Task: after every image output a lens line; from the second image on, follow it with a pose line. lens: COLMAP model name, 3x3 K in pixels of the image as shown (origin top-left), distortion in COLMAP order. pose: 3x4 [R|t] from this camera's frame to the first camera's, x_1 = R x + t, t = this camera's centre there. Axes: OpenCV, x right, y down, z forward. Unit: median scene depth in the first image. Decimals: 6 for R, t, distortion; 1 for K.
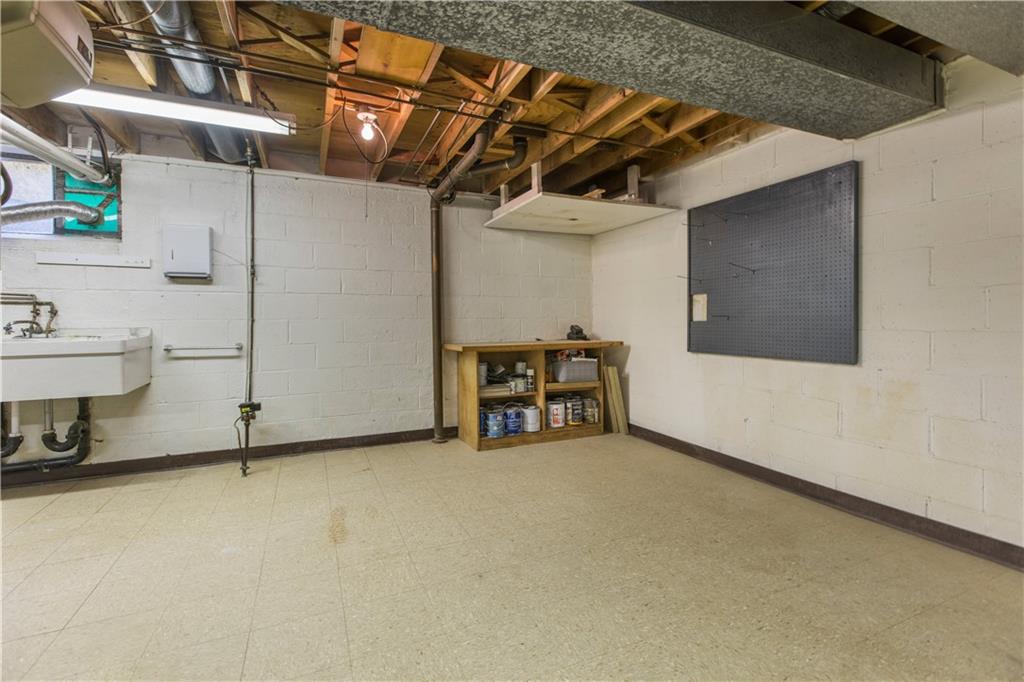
lens RADIAL K [[464.5, 0, 508.9], [0, 464.5, 330.6], [0, 0, 1]] dist [-0.000380, 0.000002]
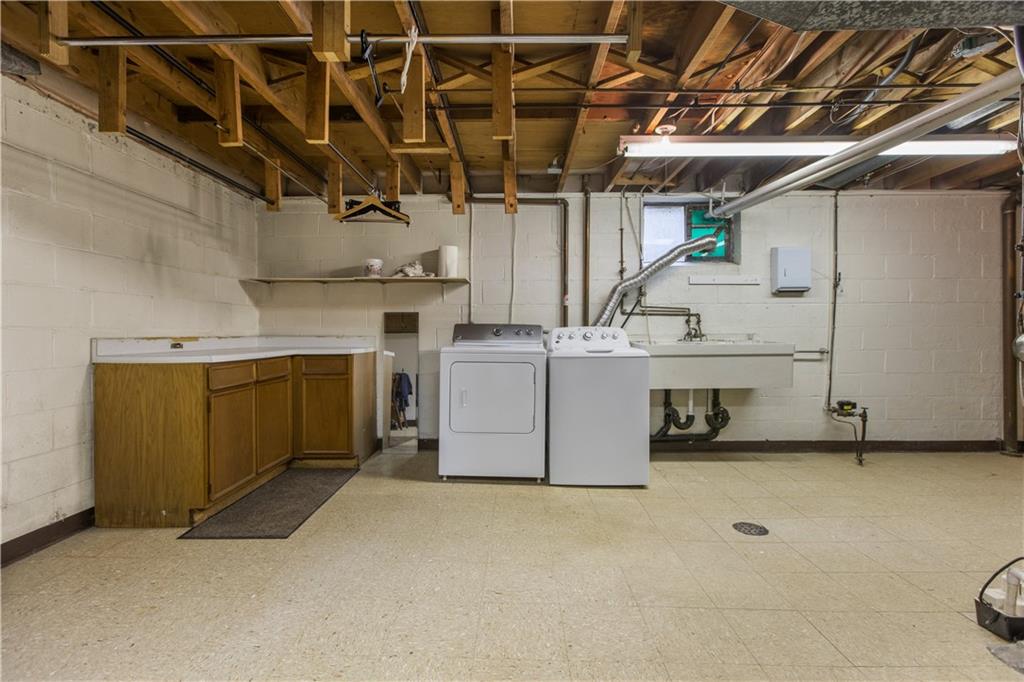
lens RADIAL K [[464.5, 0, 507.0], [0, 464.5, 341.6], [0, 0, 1]] dist [-0.000380, 0.000002]
pose [[0.902281, 0.015363, -0.430874, -0.808853], [-0.010021, 0.999842, 0.014665, 0.002787], [0.431031, -0.008914, 0.902293, -0.362281]]
